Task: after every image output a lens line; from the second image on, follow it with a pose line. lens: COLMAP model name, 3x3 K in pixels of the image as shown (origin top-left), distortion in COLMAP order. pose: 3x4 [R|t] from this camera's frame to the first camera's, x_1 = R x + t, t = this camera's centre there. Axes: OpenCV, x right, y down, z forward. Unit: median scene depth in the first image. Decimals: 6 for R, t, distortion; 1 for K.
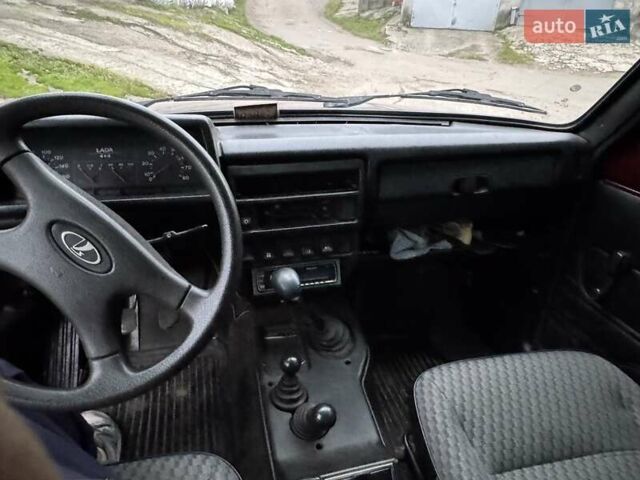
lens RADIAL K [[442.1, 0, 320.0], [0, 442.1, 240.0], [0, 0, 1]] dist [0.005746, -0.002234]
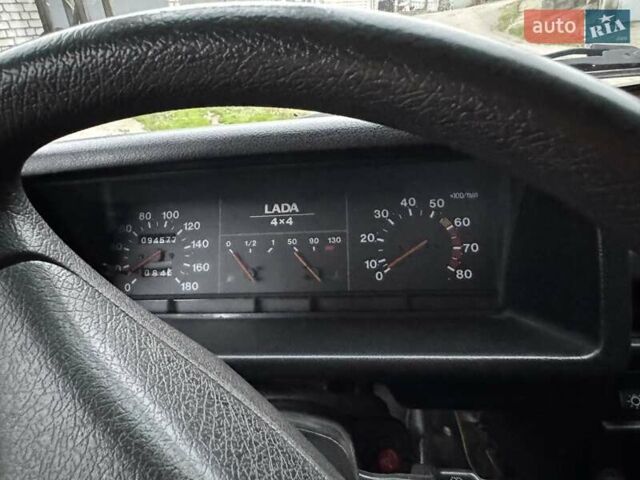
lens RADIAL K [[442.1, 0, 320.0], [0, 442.1, 240.0], [0, 0, 1]] dist [0.005746, -0.002234]
pose [[0.942505, 0.014235, -0.333889, -0.239271], [-0.034032, 0.997987, -0.053519, -0.118588], [0.332455, 0.061805, 0.941092, 0.474286]]
